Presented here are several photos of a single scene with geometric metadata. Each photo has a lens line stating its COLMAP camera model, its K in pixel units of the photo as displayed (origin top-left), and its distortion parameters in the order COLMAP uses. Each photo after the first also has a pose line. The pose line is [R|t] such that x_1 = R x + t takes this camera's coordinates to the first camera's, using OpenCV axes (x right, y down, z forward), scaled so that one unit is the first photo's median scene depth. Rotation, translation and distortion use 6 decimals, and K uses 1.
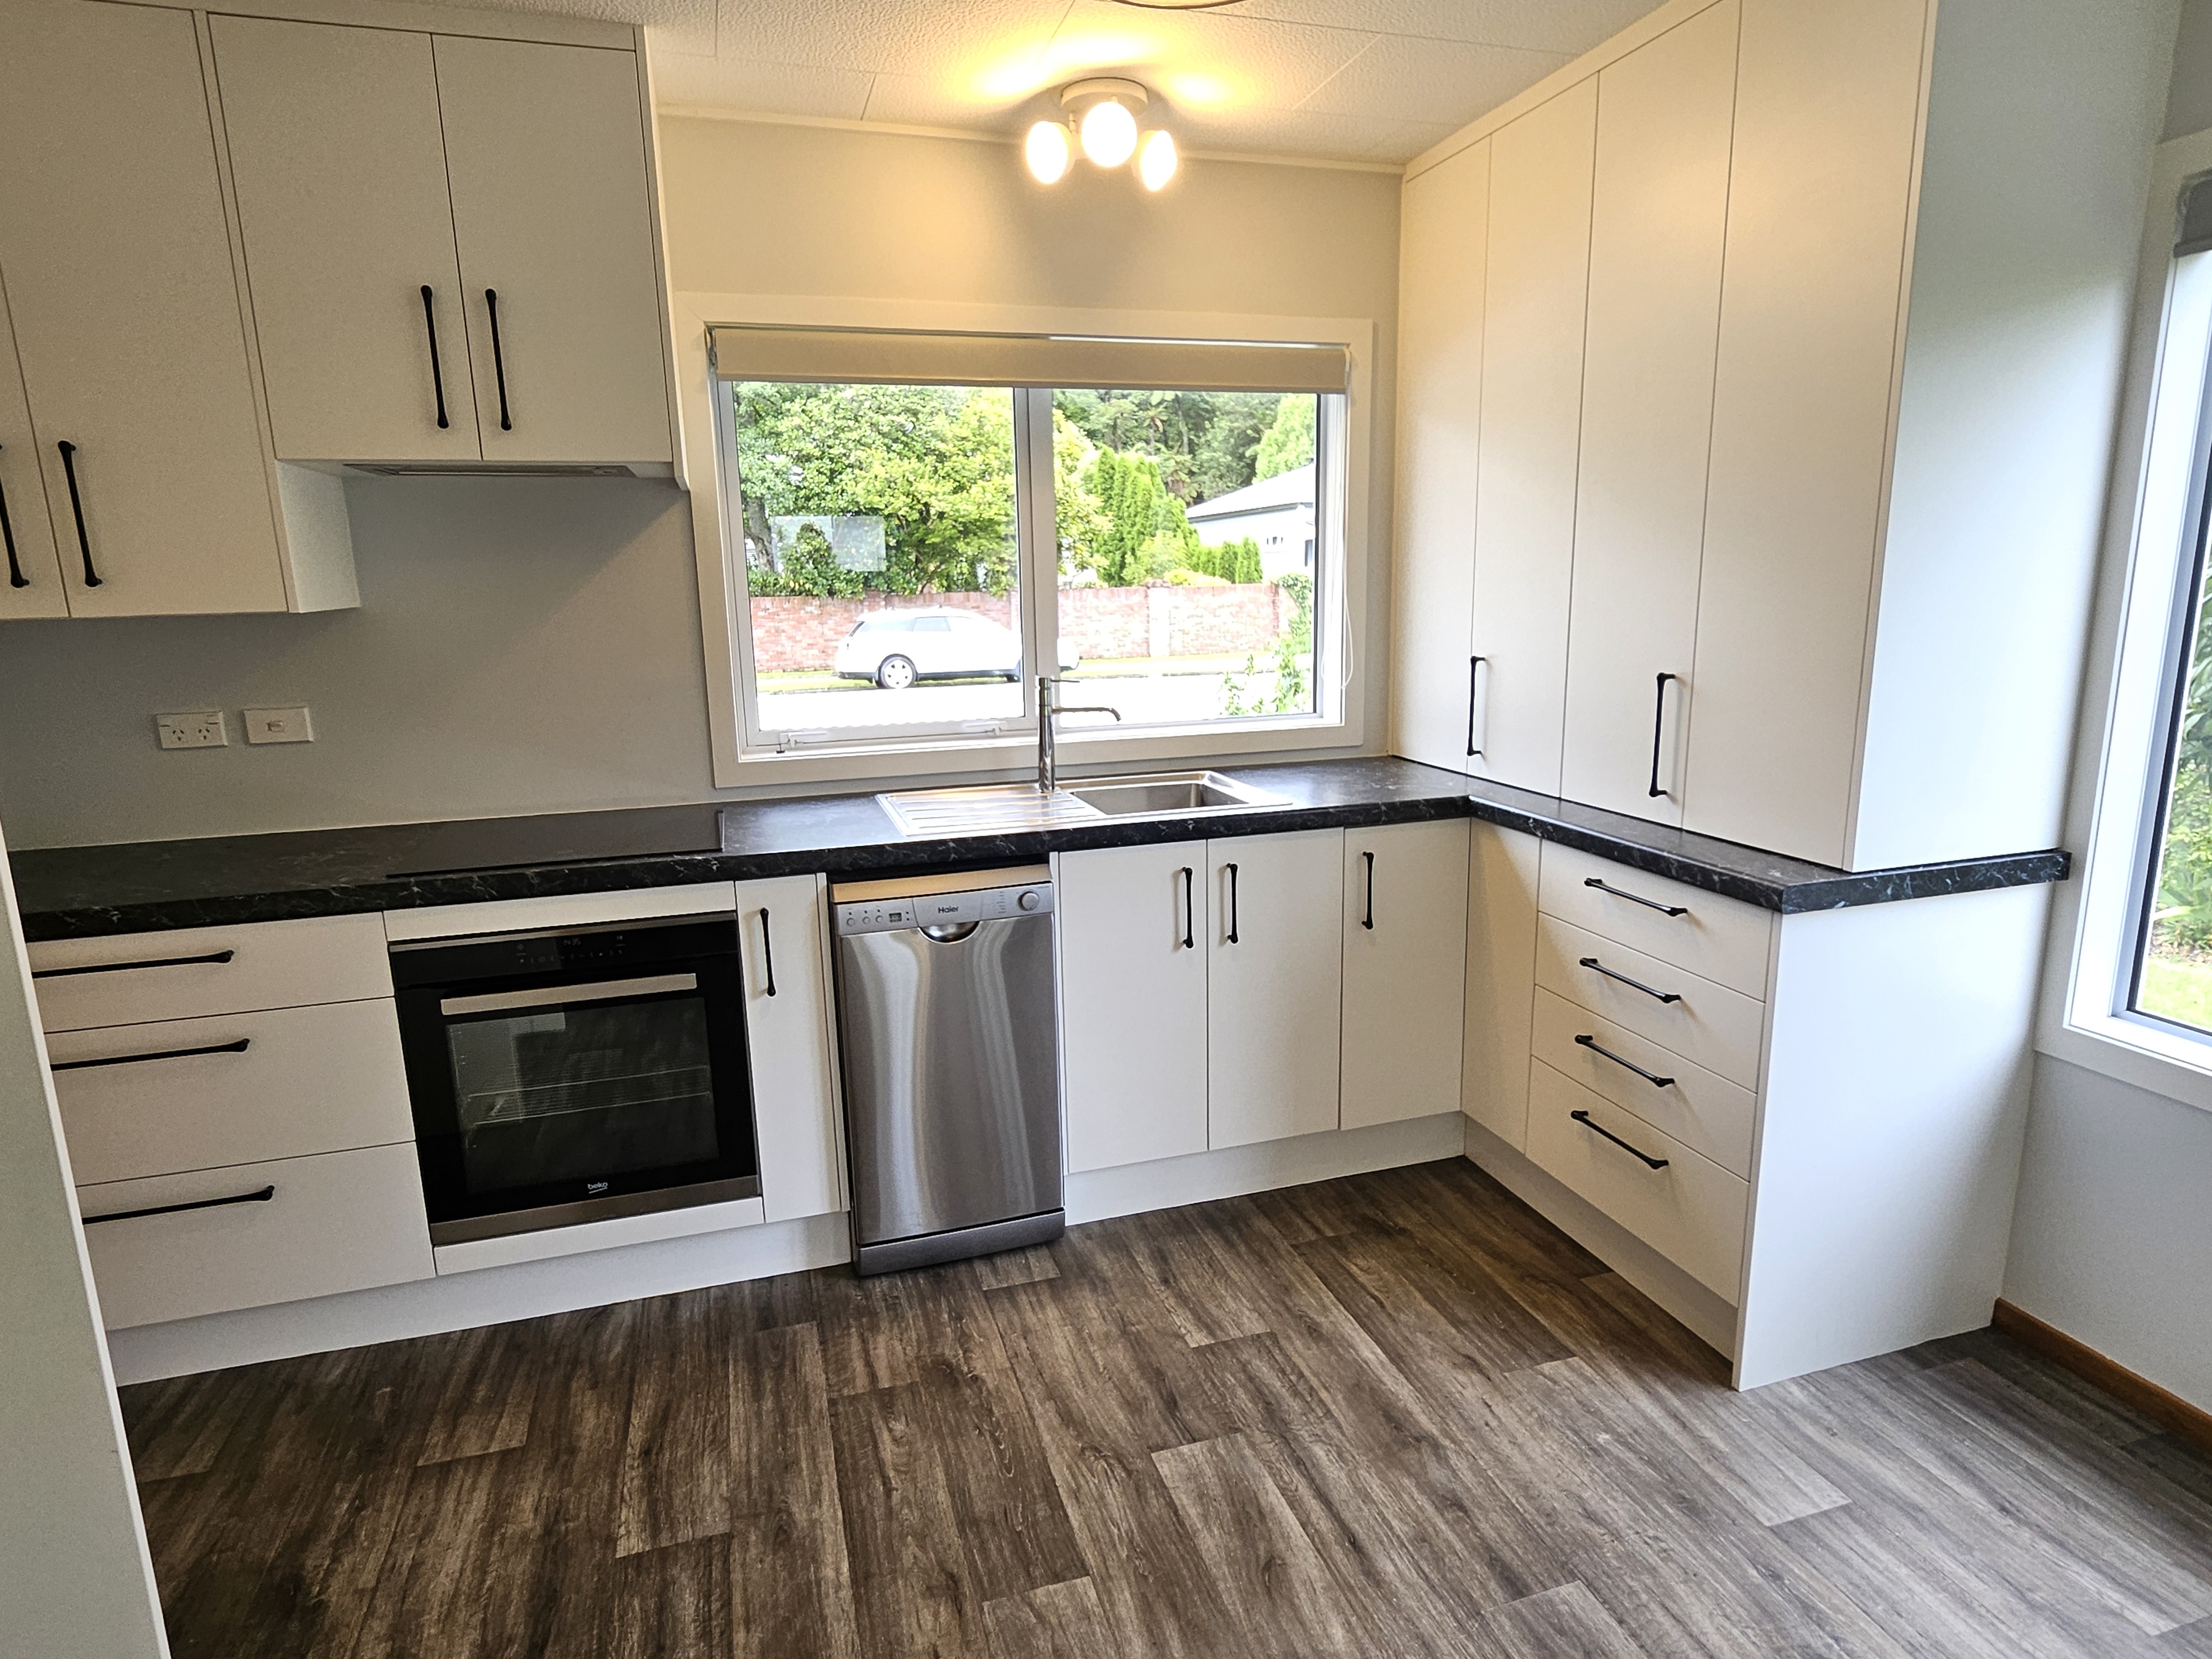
lens RADIAL K [[1193.3, 0, 1093.7], [0, 1193.3, 821.2], [0, 0, 1]] dist [-0.003838, 0.000307]
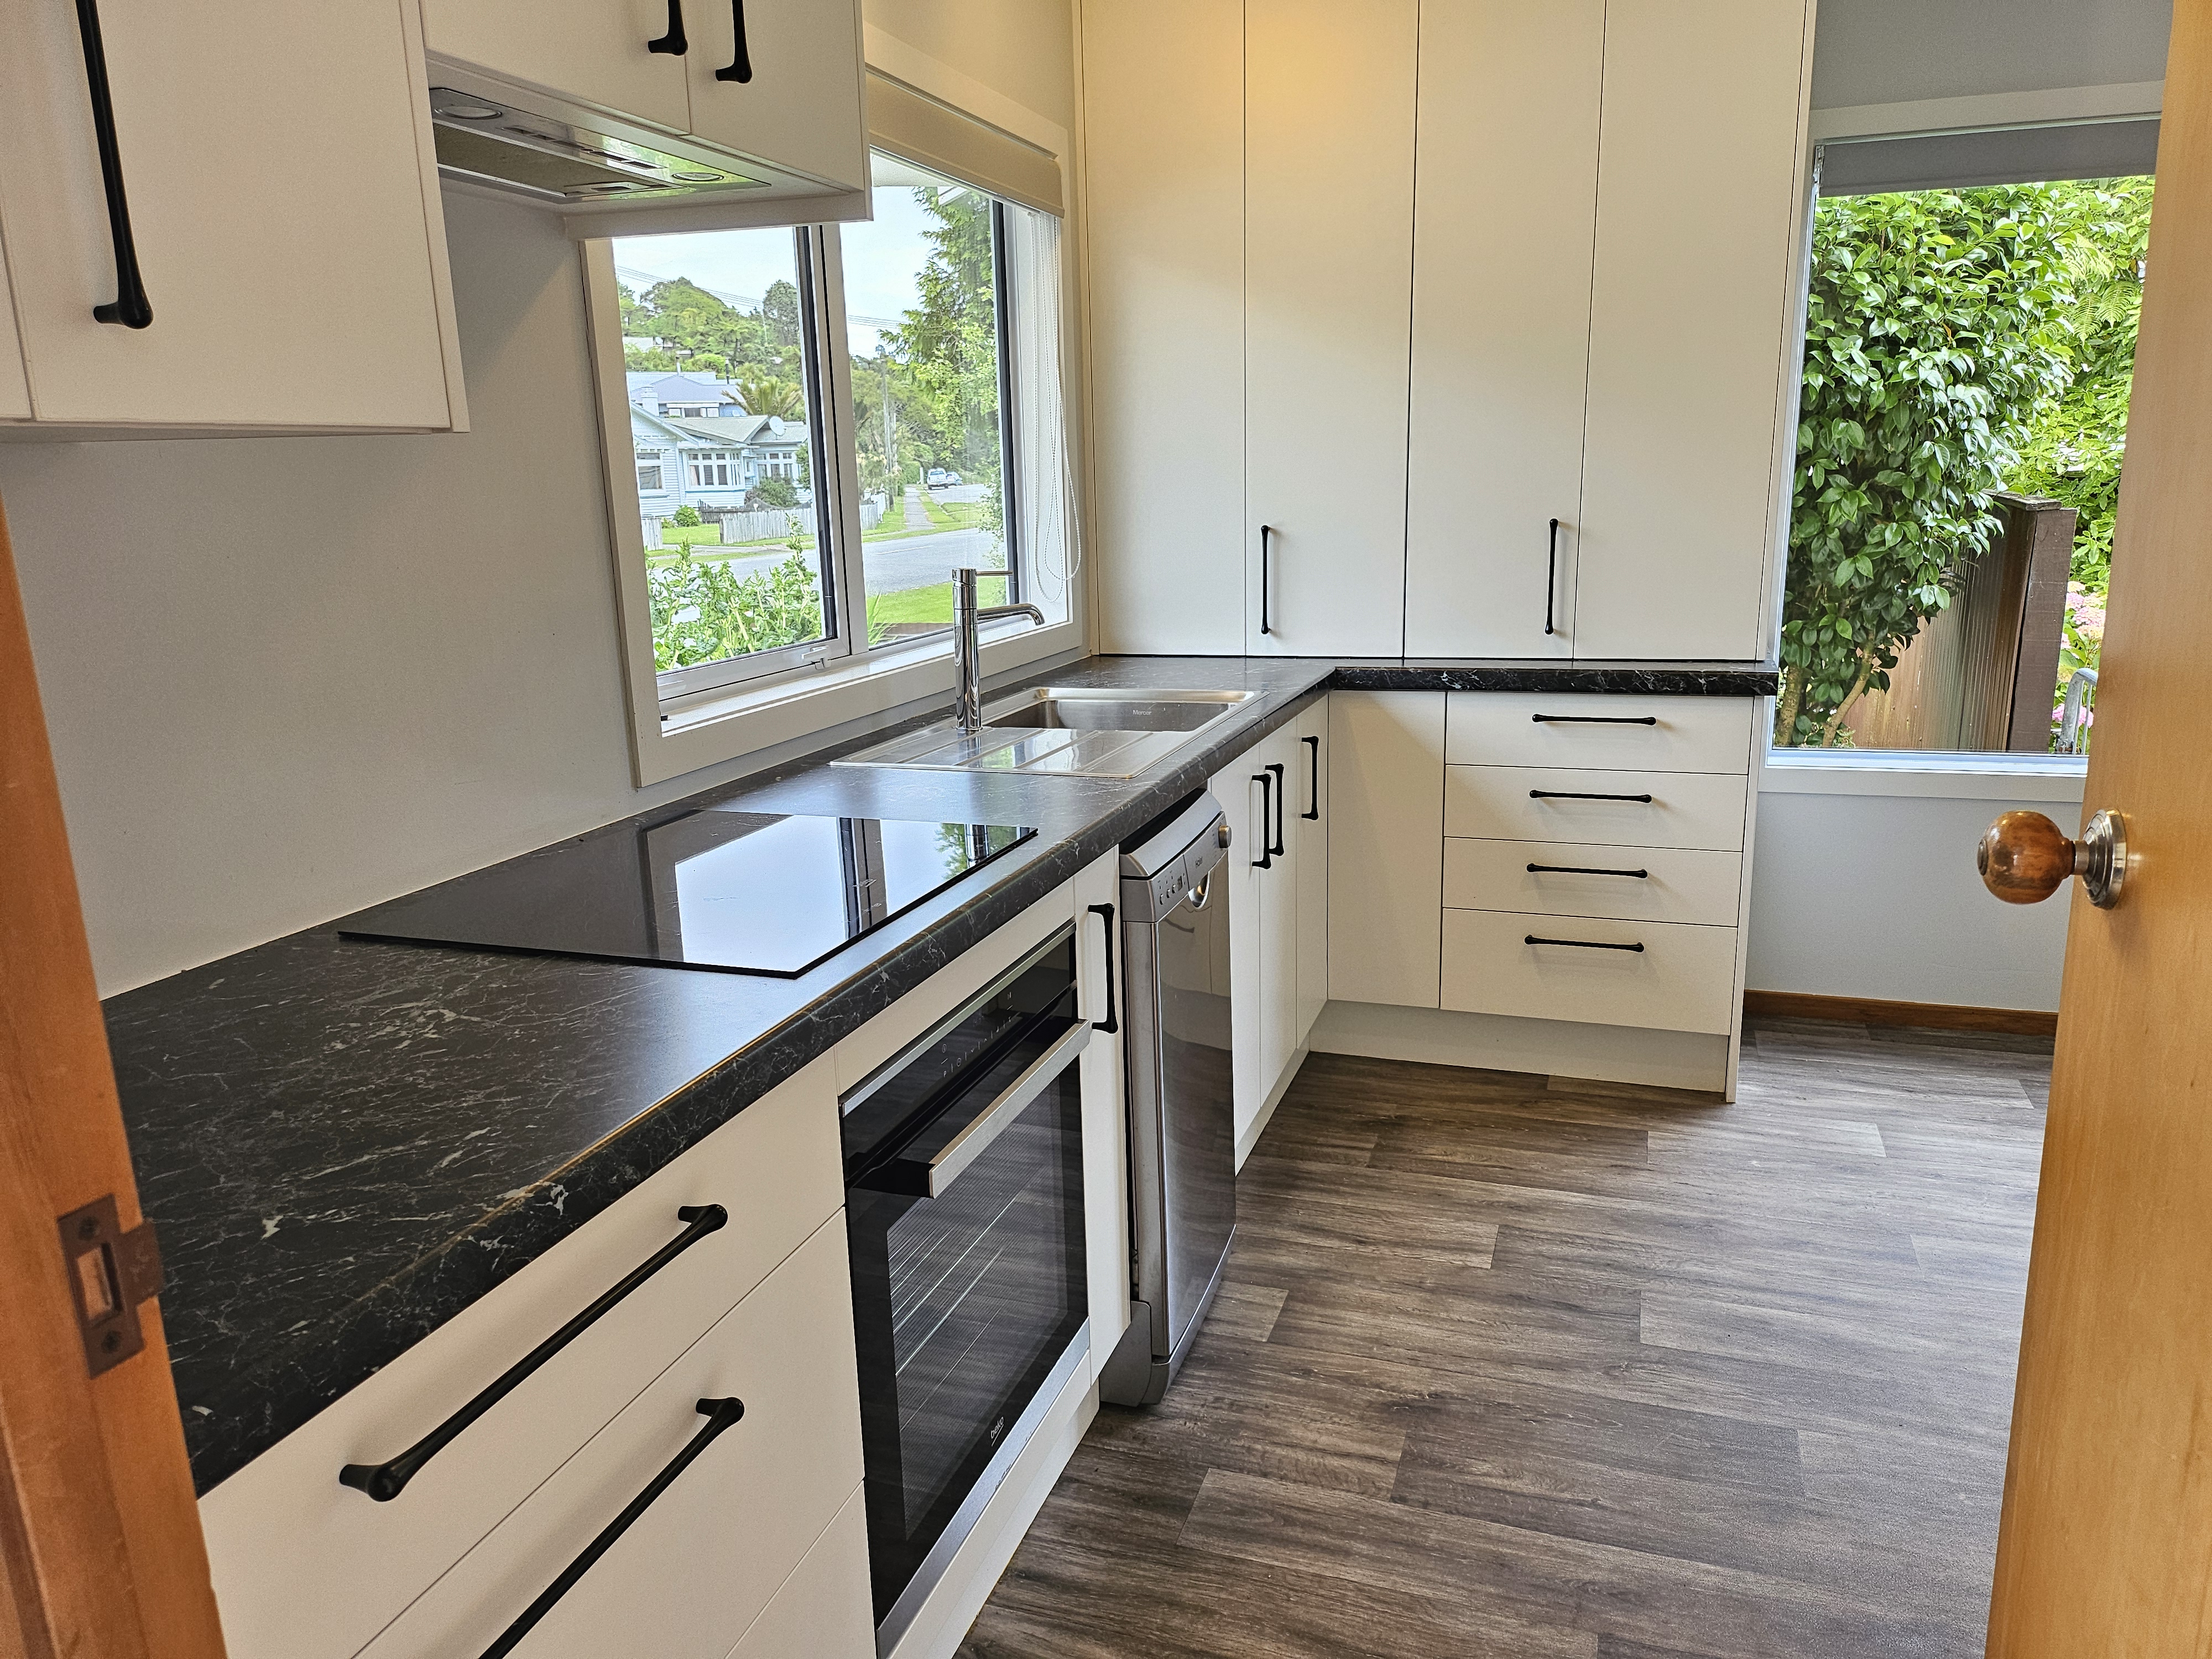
lens RADIAL K [[1528.7, 0, 1106.0], [0, 1528.7, 829.5], [0, 0, 1]] dist [0.038186, 0.000521]
pose [[0.596202, -0.177783, 0.782903, -0.935330], [0.170810, 0.980936, 0.092676, -0.045808], [-0.784453, 0.078474, 0.615203, 0.471456]]
